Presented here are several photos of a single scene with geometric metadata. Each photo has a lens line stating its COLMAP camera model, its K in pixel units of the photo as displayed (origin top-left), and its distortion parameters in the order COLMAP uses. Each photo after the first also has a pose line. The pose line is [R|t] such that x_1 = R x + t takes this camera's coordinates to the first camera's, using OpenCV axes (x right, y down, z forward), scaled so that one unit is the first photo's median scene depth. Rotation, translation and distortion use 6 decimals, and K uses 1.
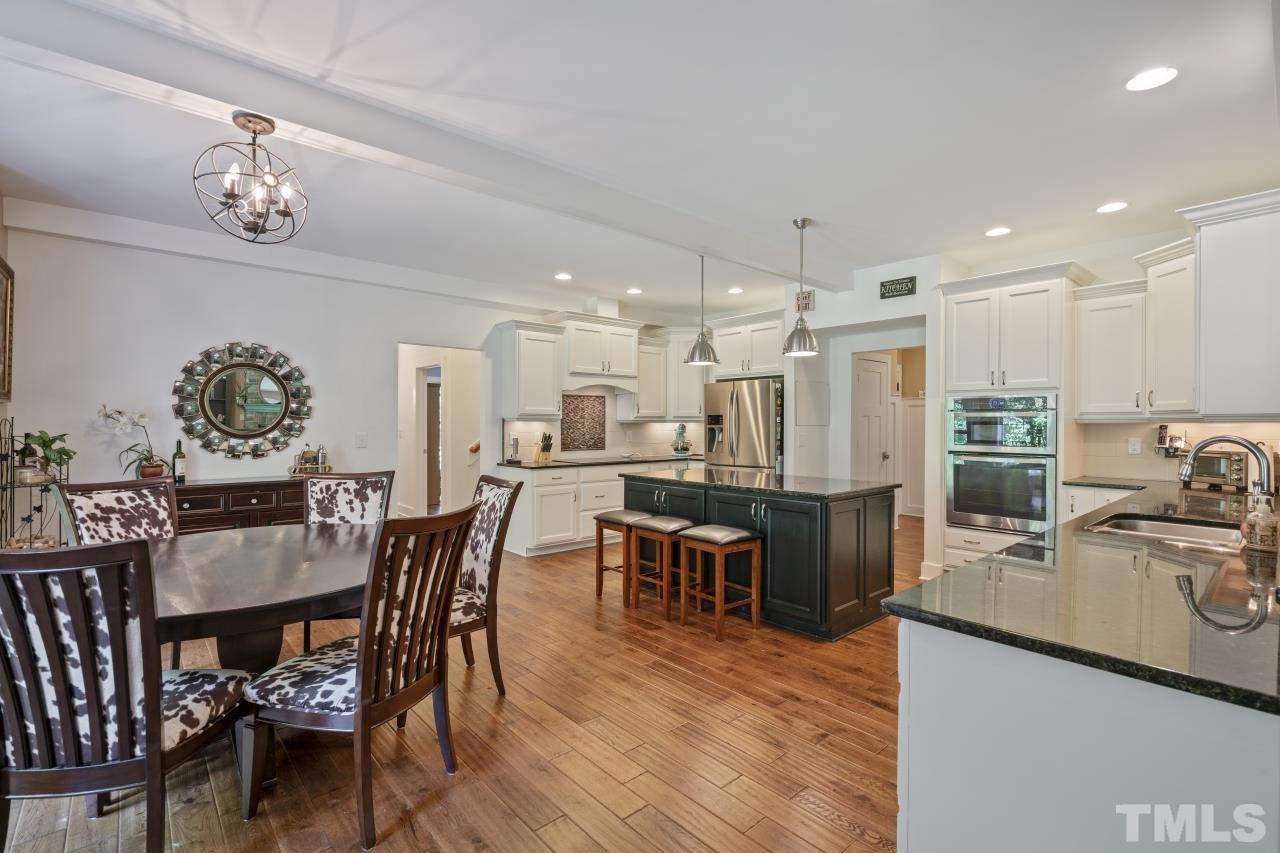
lens RADIAL K [[581.8, 0, 636.5], [0, 581.8, 420.6], [0, 0, 1]] dist [-0.002747, -0.000030]
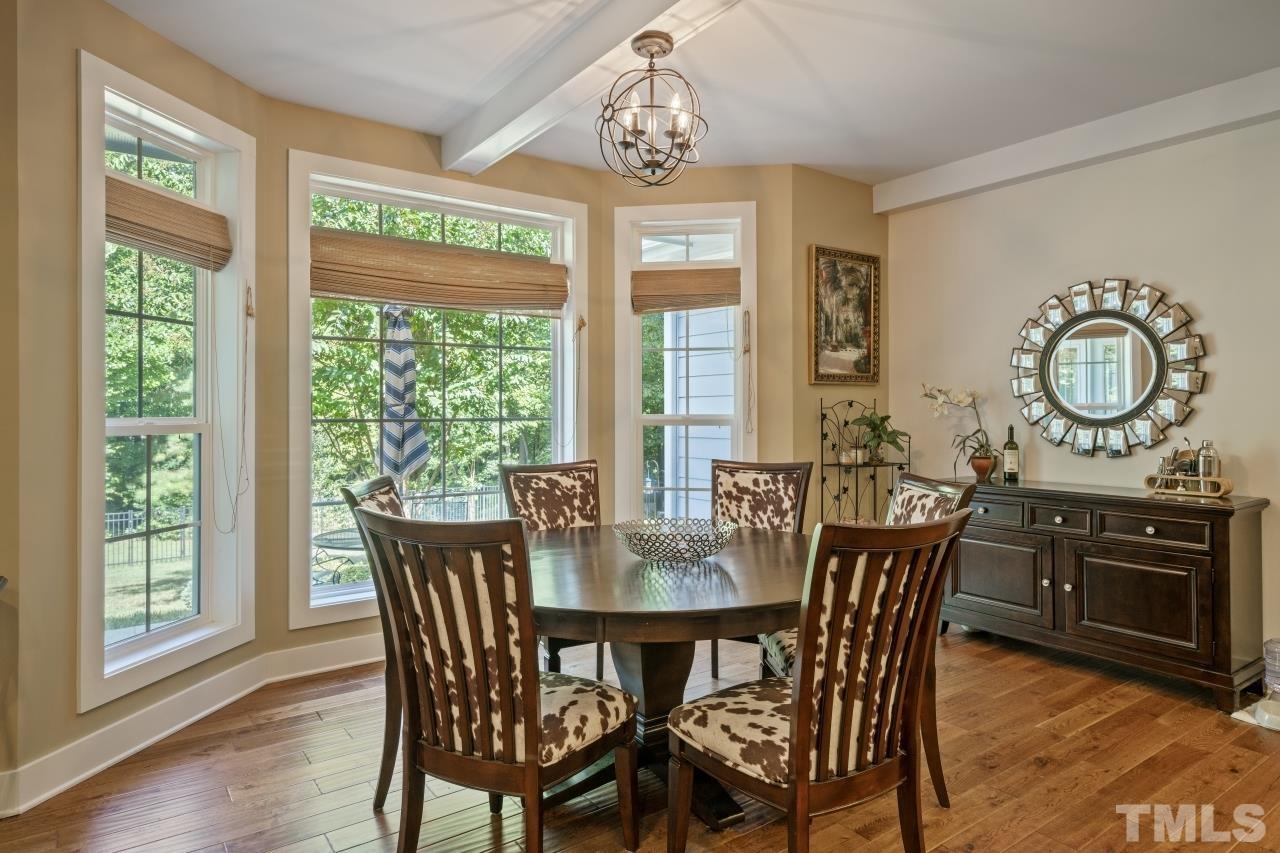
lens RADIAL K [[756.1, 0, 640.0], [0, 756.1, 407.5], [0, 0, 1]] dist [0.006692, 0.000949]
pose [[-0.094245, -0.009402, -0.995505, 0.359419], [0.005663, 0.999934, -0.009980, 0.024163], [0.995533, -0.006578, -0.094186, 0.887733]]
